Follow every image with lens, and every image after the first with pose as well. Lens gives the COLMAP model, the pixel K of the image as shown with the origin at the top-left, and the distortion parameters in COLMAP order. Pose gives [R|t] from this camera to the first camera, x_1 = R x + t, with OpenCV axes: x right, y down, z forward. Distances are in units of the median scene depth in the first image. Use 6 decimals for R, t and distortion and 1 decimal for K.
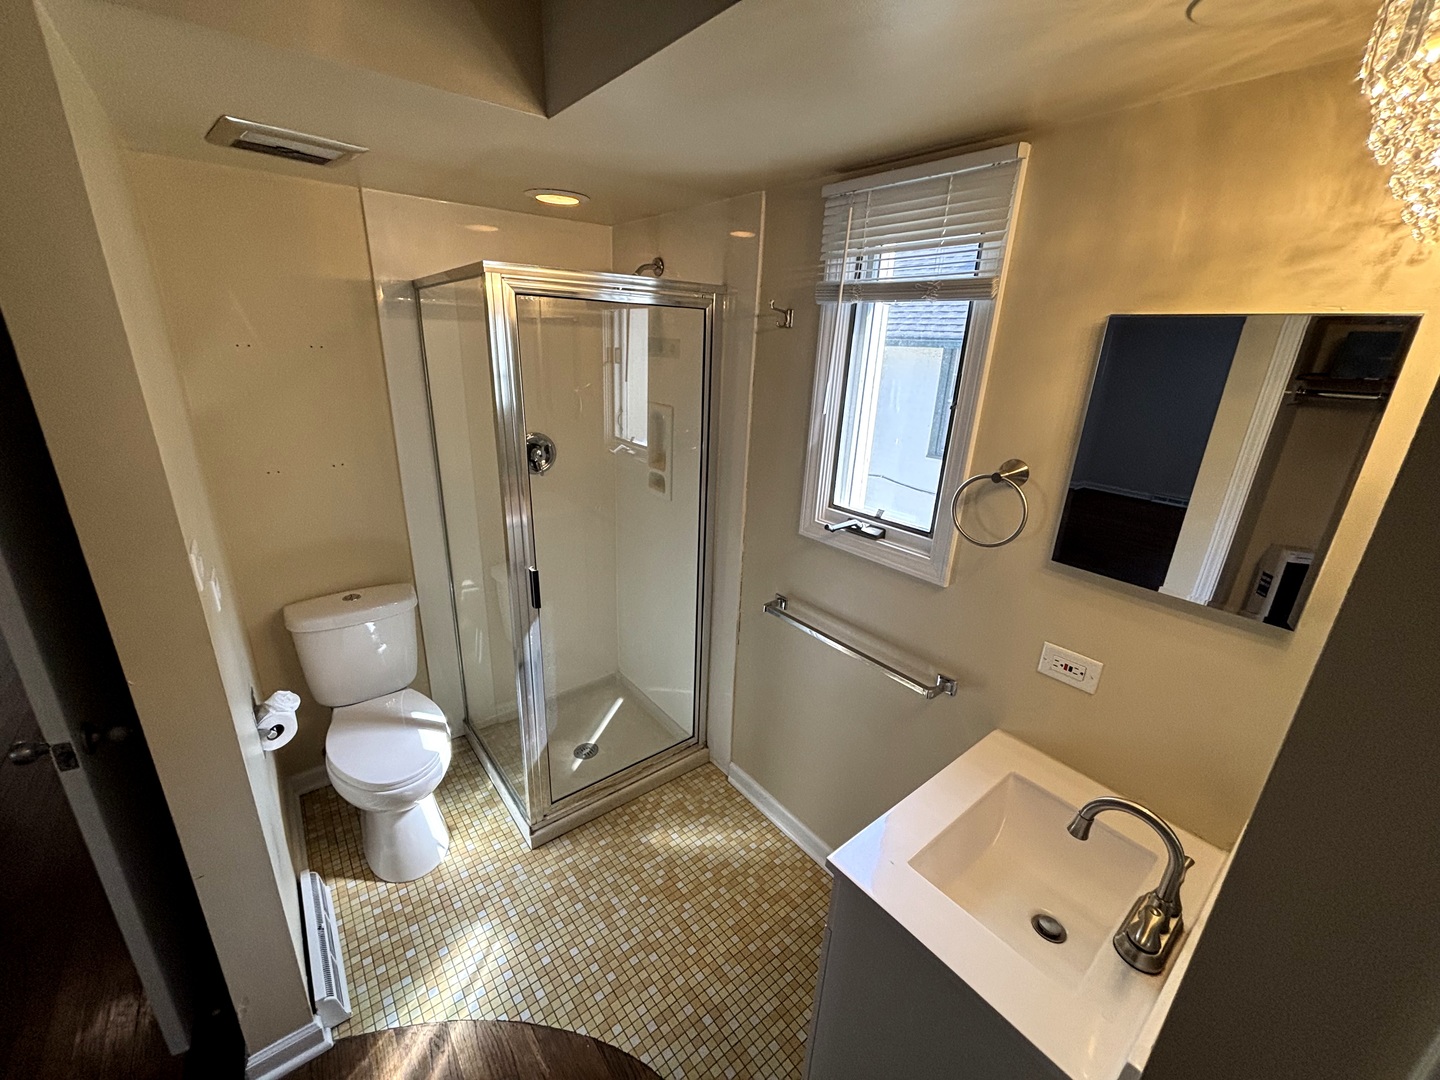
lens RADIAL K [[579.6, 0, 715.9], [0, 579.6, 538.5], [0, 0, 1]] dist [-0.002871, -0.000003]
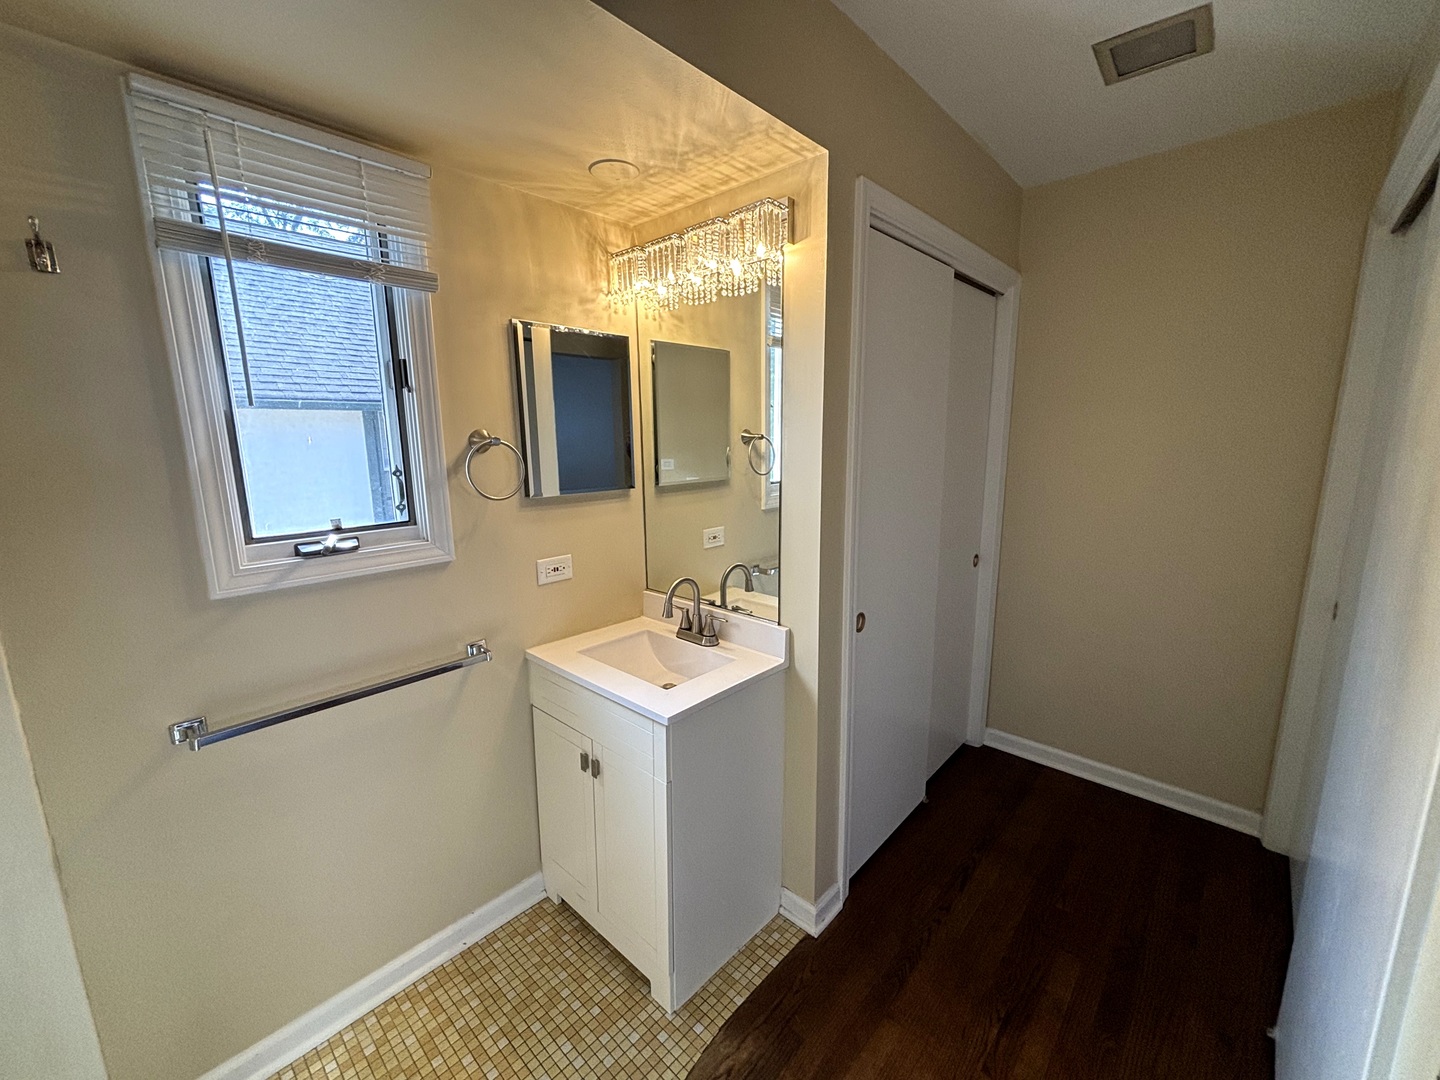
lens RADIAL K [[579.6, 0, 715.9], [0, 579.6, 538.5], [0, 0, 1]] dist [-0.002871, -0.000003]
pose [[-0.146187, -0.213354, 0.965976, -0.677920], [0.324767, 0.911996, 0.250580, -0.061376], [-0.934428, 0.350349, -0.064032, 0.597214]]
